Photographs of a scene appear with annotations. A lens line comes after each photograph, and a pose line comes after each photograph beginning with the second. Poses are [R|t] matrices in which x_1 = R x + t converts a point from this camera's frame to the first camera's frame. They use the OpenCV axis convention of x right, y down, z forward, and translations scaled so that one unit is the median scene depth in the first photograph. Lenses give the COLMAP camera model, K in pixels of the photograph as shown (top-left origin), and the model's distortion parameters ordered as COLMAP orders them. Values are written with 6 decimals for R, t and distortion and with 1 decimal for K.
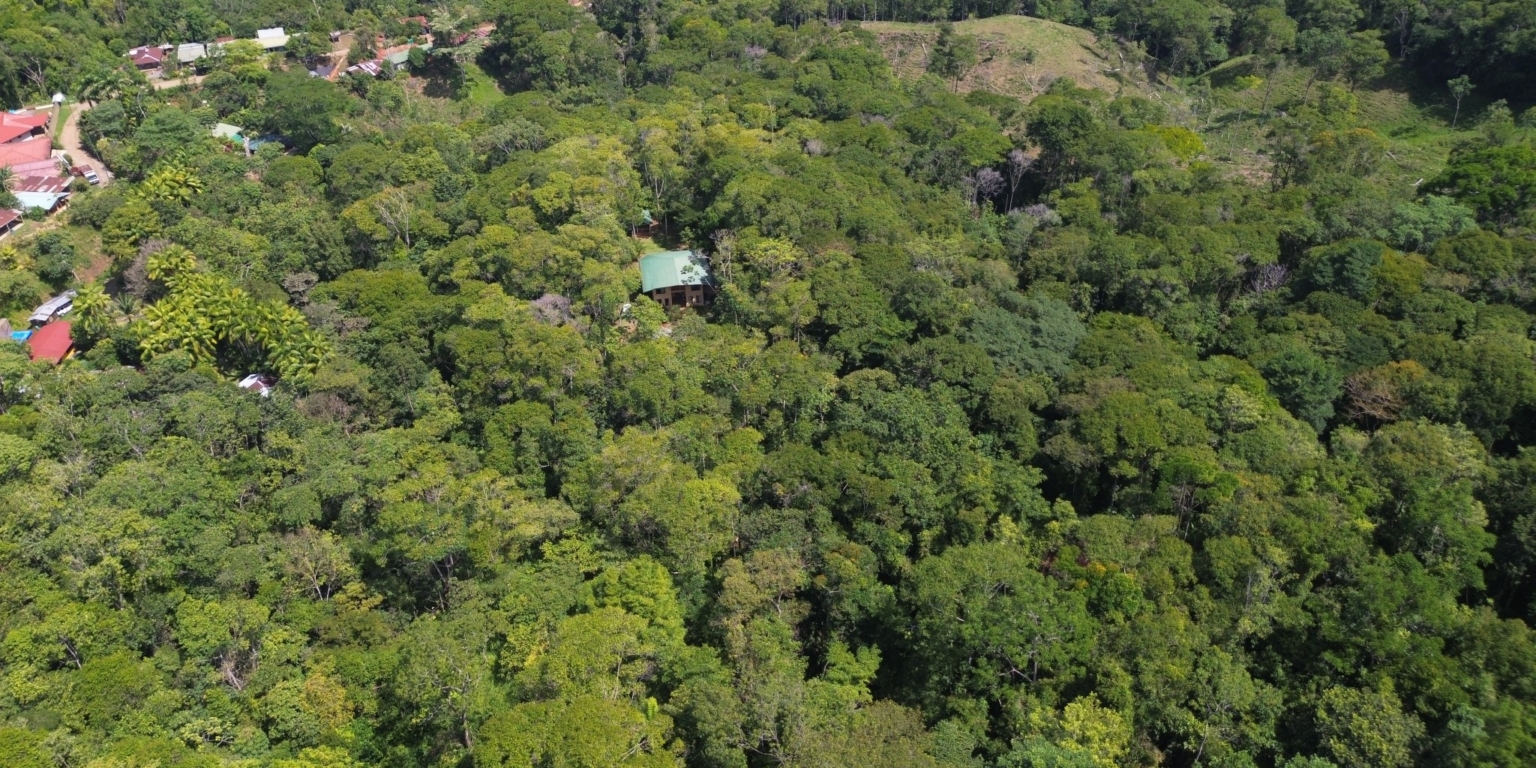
lens RADIAL K [[1091.3, 0, 773.3], [0, 1091.3, 384.0], [0, 0, 1]] dist [0.061389, -0.056621]
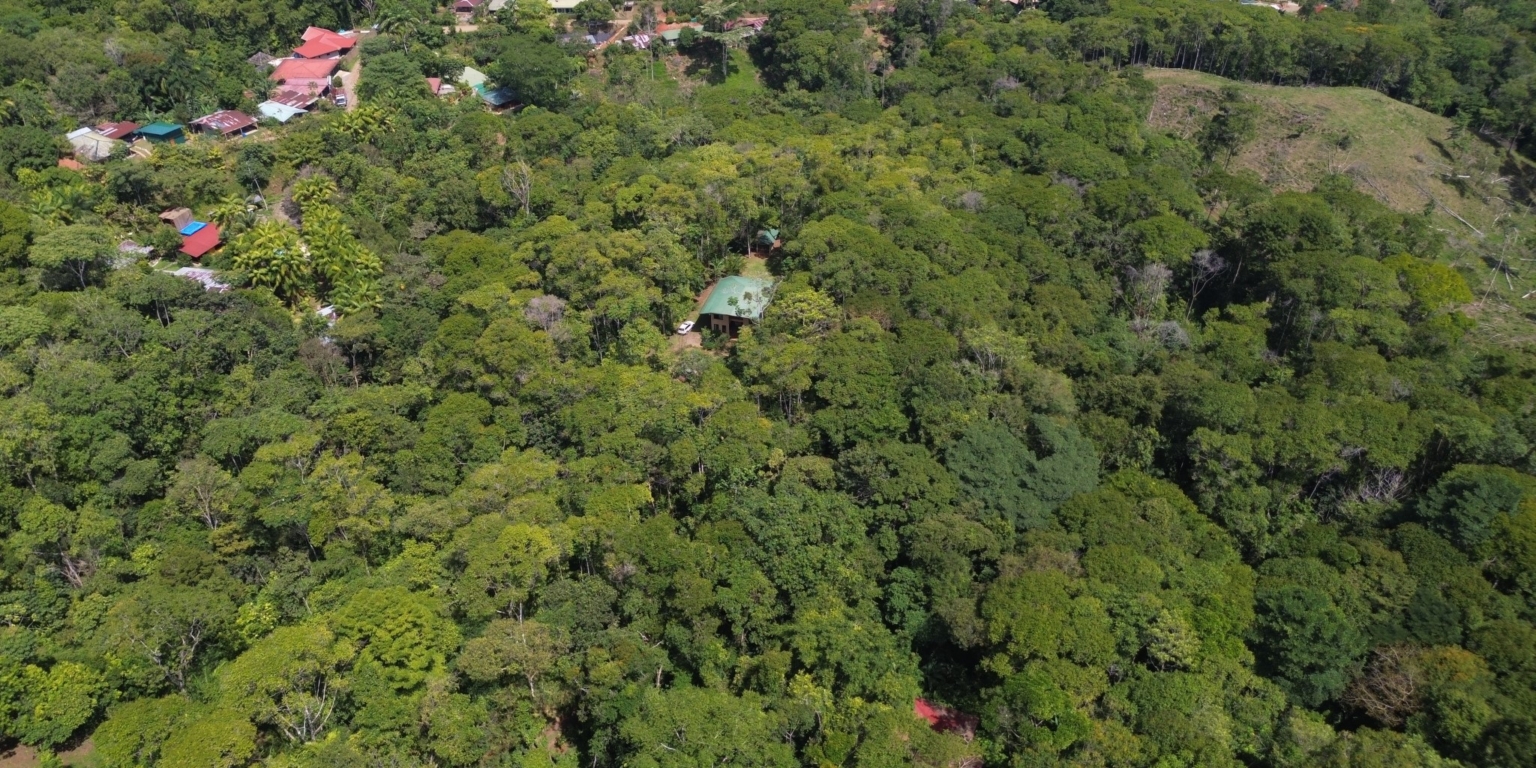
lens RADIAL K [[1091.3, 0, 768.7], [0, 1091.3, 386.1], [0, 0, 1]] dist [0.061389, -0.056621]
pose [[0.908452, 0.254971, -0.331216, 0.201045], [-0.251807, 0.966313, 0.053219, -0.065484], [0.333627, 0.035055, 0.942053, 0.084051]]
